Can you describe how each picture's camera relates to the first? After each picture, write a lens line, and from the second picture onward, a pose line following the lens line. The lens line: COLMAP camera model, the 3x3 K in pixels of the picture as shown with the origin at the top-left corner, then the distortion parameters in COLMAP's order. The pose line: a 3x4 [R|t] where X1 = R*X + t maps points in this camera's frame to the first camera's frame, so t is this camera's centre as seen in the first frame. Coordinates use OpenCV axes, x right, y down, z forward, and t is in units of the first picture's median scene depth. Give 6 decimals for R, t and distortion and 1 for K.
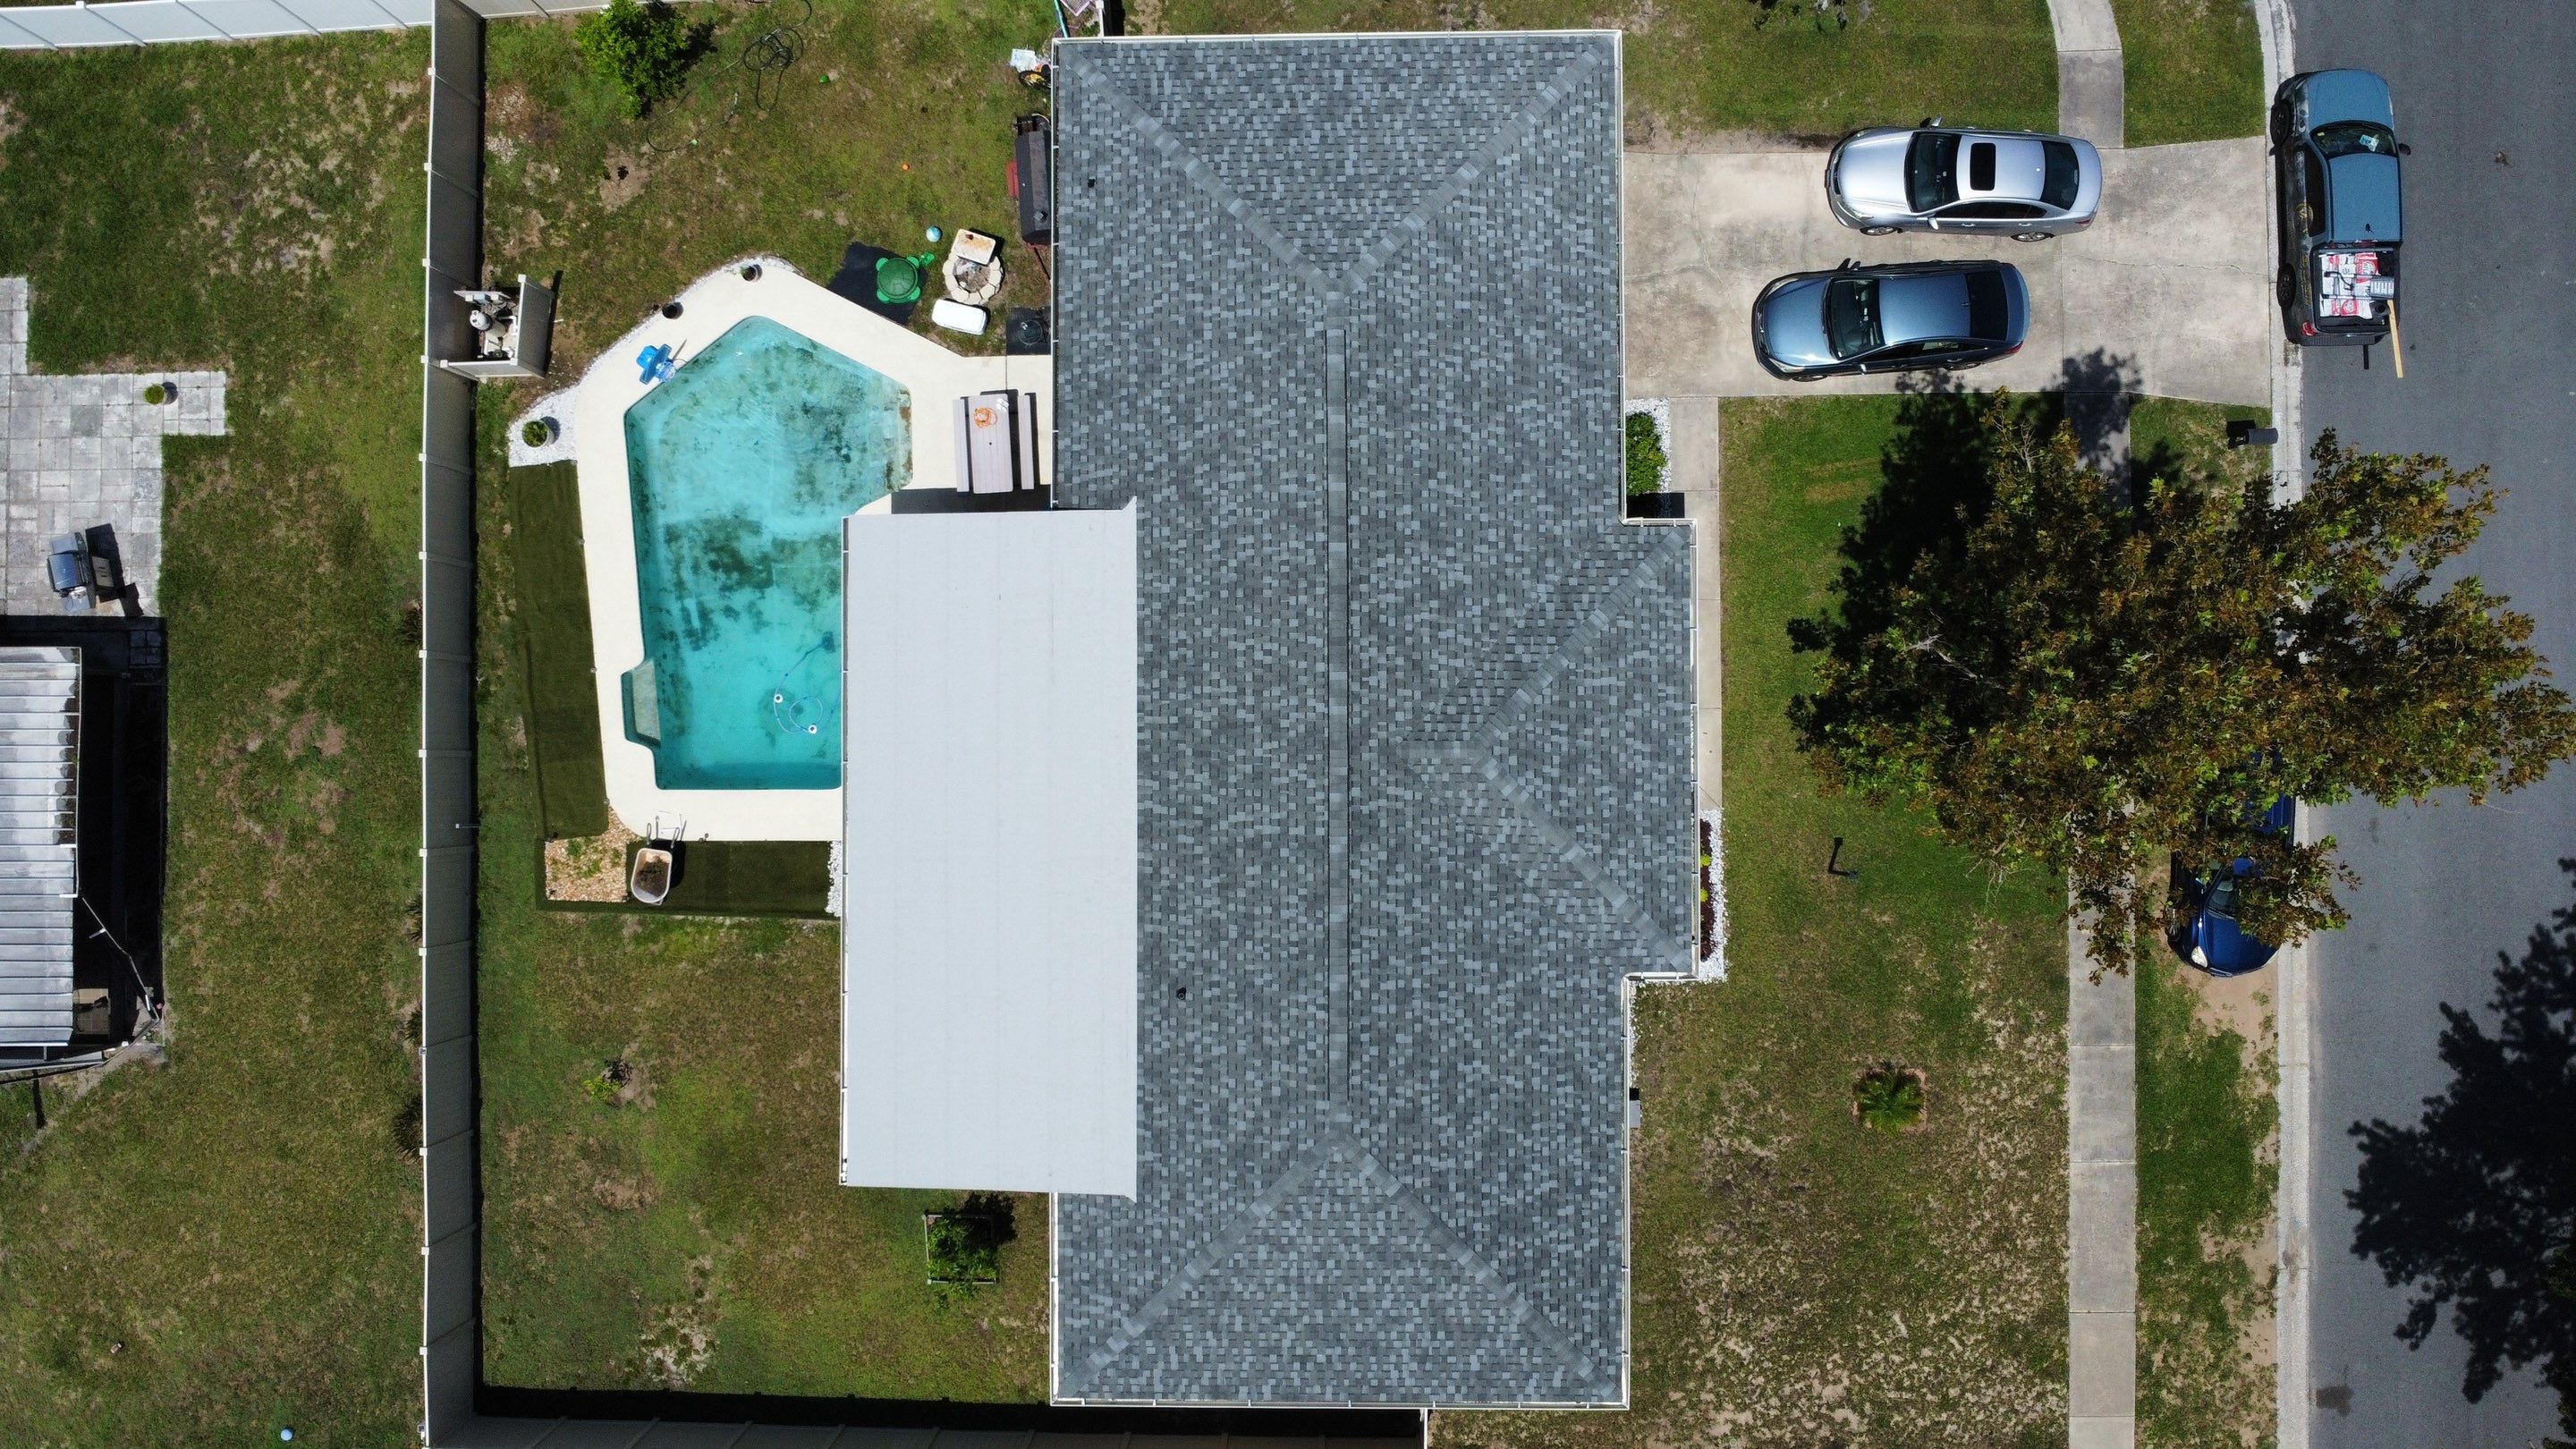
lens RADIAL K [[1869.8, 0, 1276.8], [0, 1869.8, 712.1], [0, 0, 1]] dist [0.000152, -0.065179]
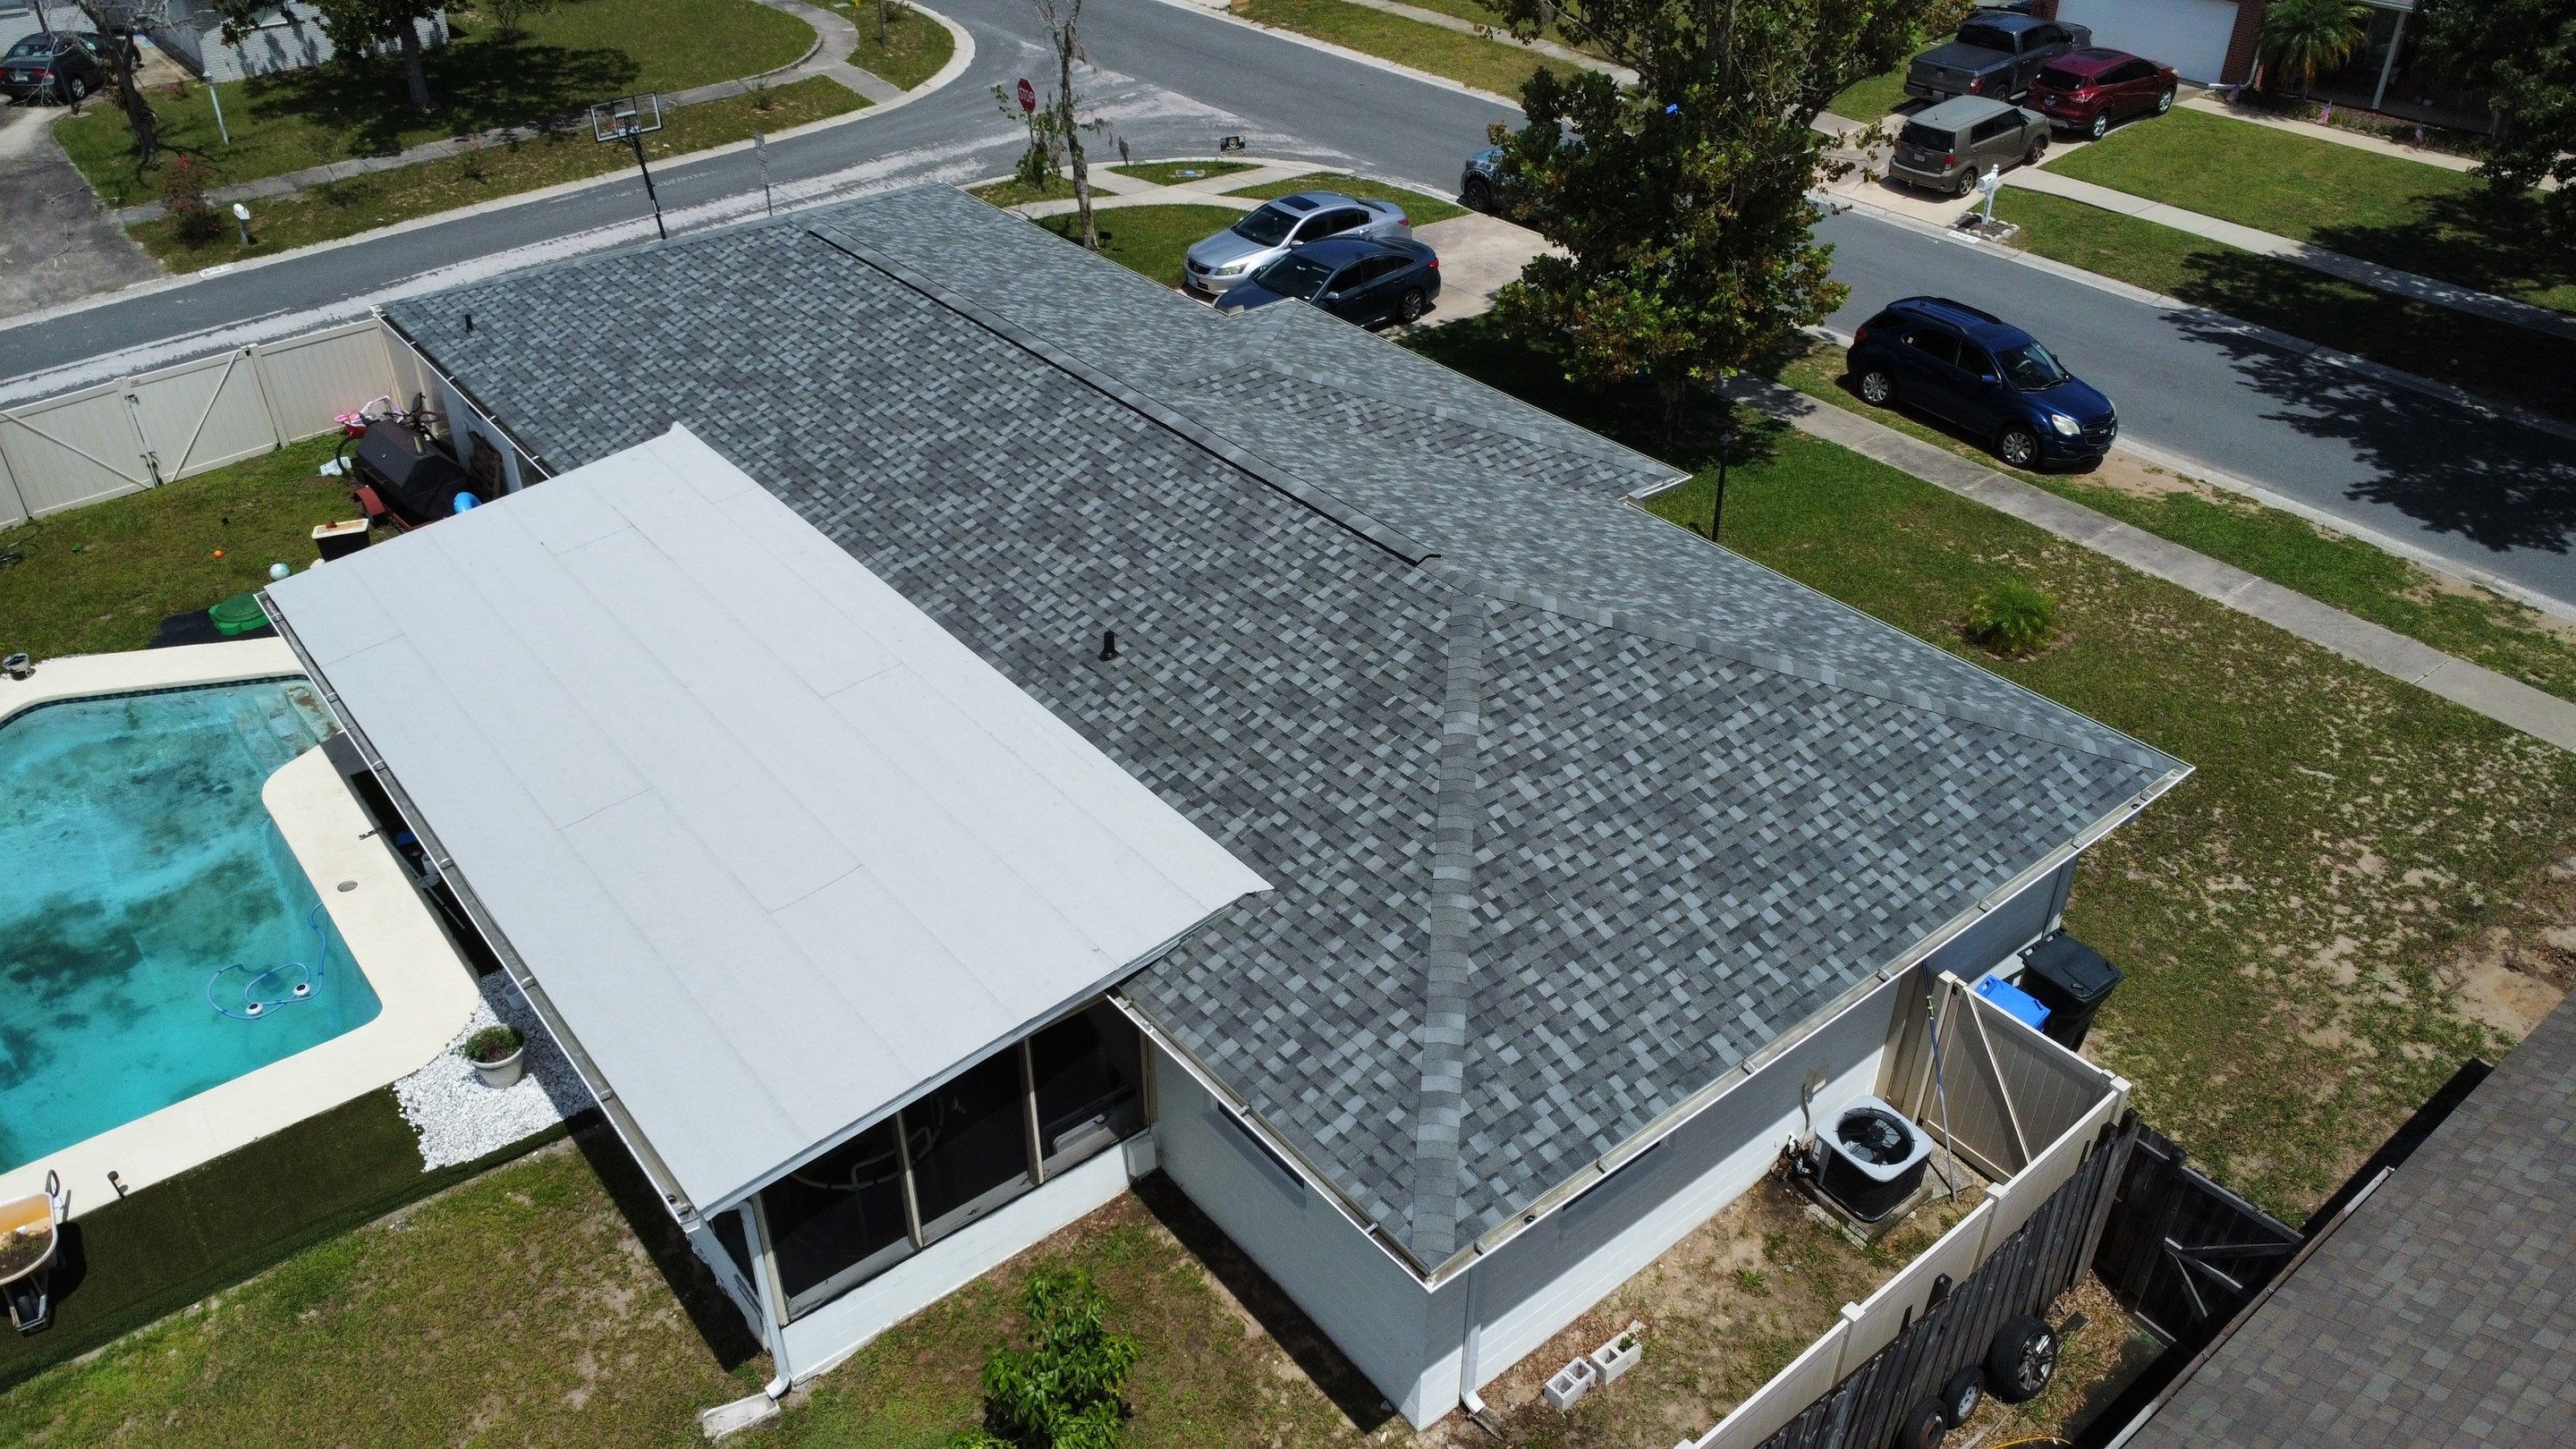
lens RADIAL K [[1867.6, 0, 1275.8], [0, 1867.6, 712.2], [0, 0, 1]] dist [-0.011524, -0.036503]
pose [[0.782629, -0.308131, 0.540876, -0.324150], [0.621181, 0.442872, -0.646528, 0.557579], [-0.040323, 0.841974, 0.538010, 0.700770]]
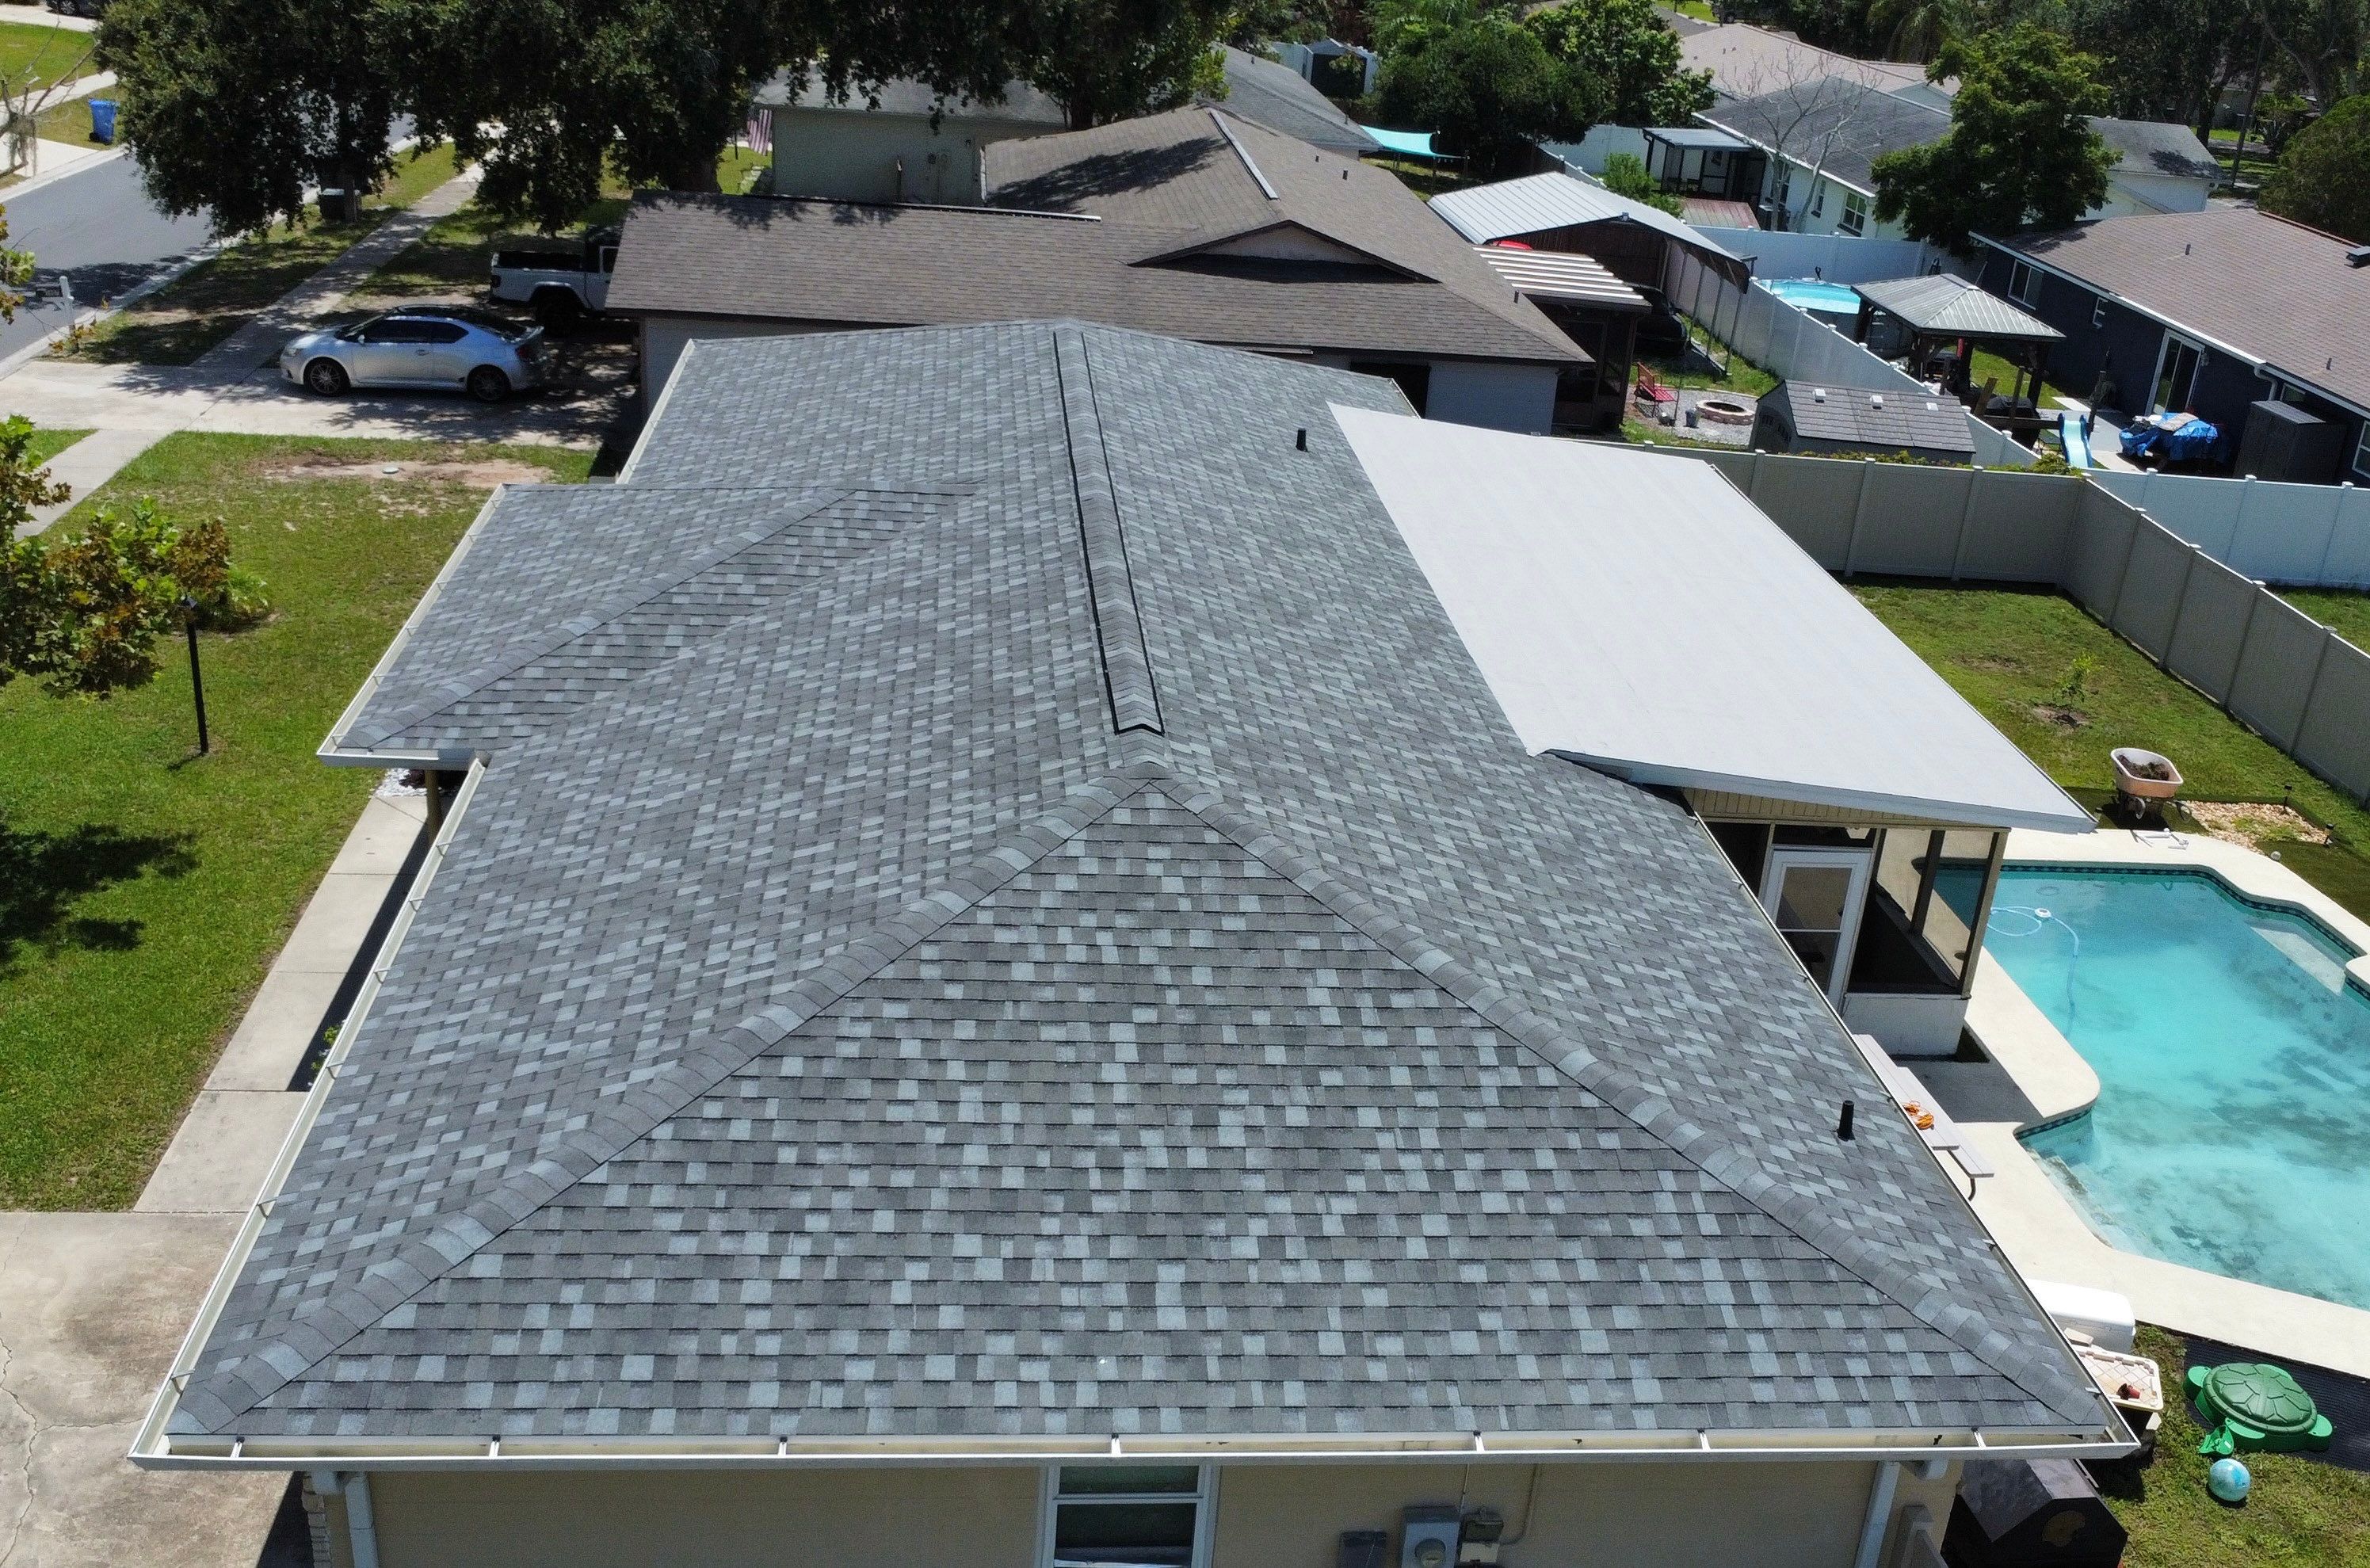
lens RADIAL K [[2299.0, 0, 1257.9], [0, 2299.0, 873.0], [0, 0, 1]] dist [-0.012014, -0.036822]
pose [[-0.992837, 0.003811, -0.119420, 0.064259], [-0.110691, -0.405604, 0.907322, -0.659083], [-0.044980, 0.914041, 0.403120, 0.801749]]
